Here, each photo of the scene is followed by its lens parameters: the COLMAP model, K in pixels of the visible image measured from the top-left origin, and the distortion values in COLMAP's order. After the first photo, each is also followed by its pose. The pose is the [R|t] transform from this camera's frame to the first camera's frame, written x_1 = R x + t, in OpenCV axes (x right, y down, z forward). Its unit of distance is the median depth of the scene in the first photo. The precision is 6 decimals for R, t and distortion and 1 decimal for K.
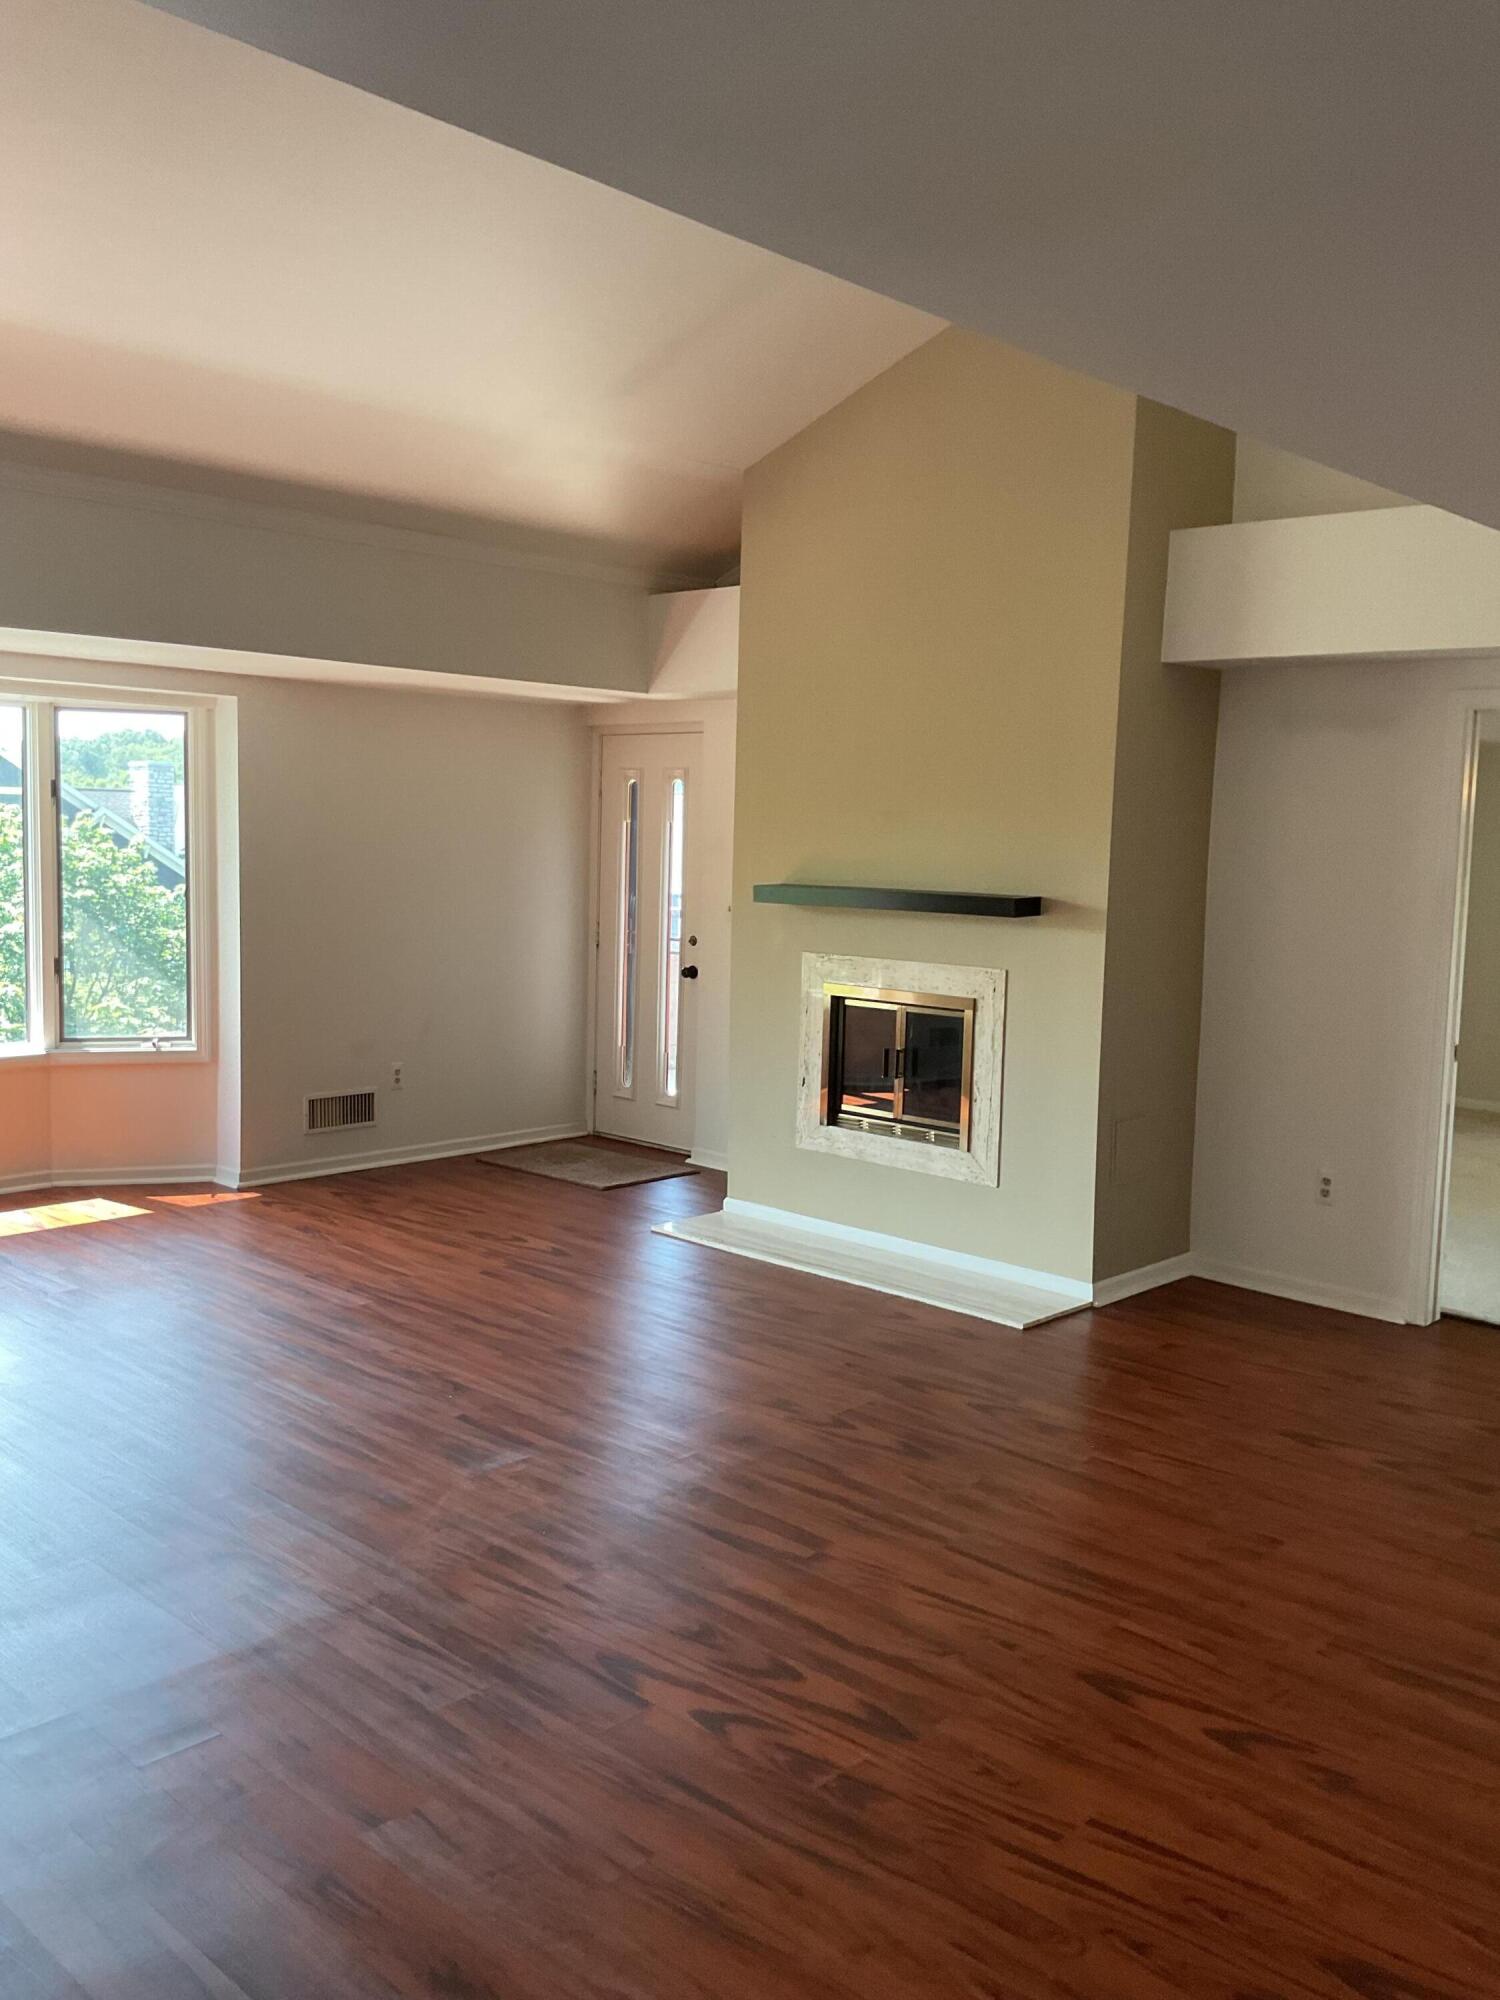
lens RADIAL K [[1690.0, 0, 740.1], [0, 1690.0, 1003.5], [0, 0, 1]] dist [0.064288, -0.098549]
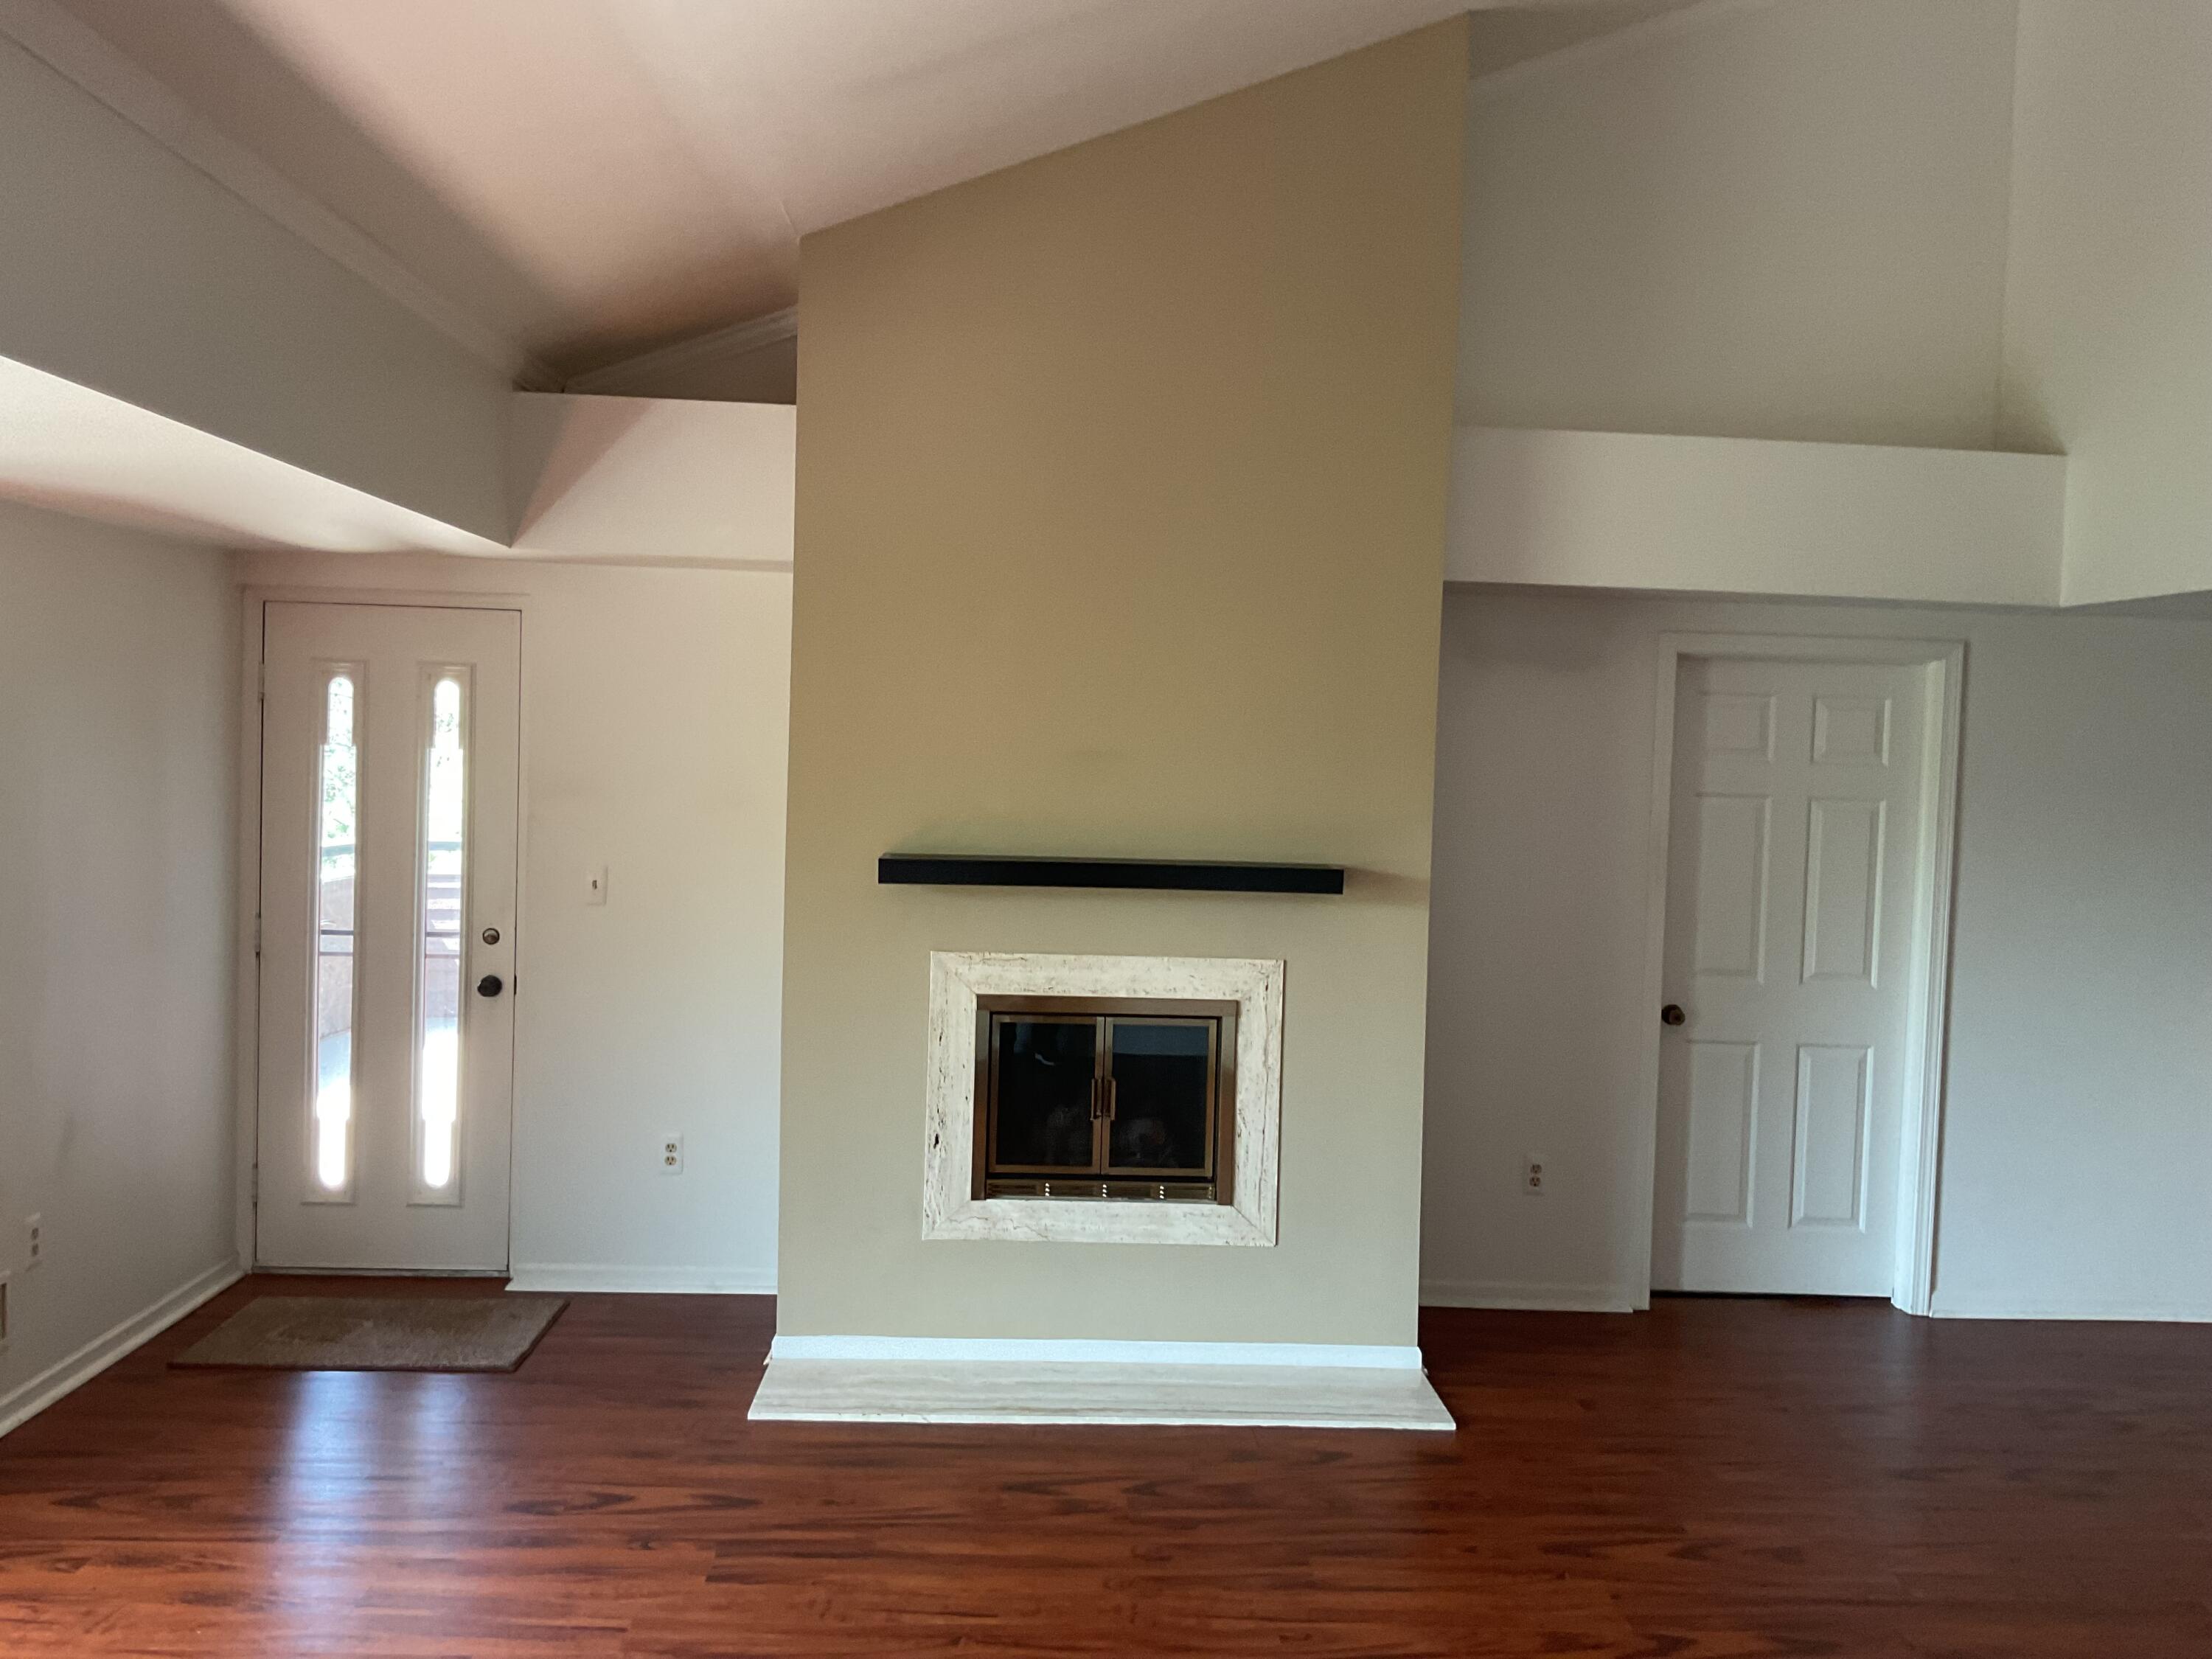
lens RADIAL K [[1869.1, 0, 1107.4], [0, 1869.1, 820.8], [0, 0, 1]] dist [0.064288, -0.098549]
pose [[0.684349, -0.028790, 0.728586, -0.508156], [0.059474, 0.998095, -0.016424, -0.072795], [-0.726725, 0.054572, 0.684757, 0.465608]]
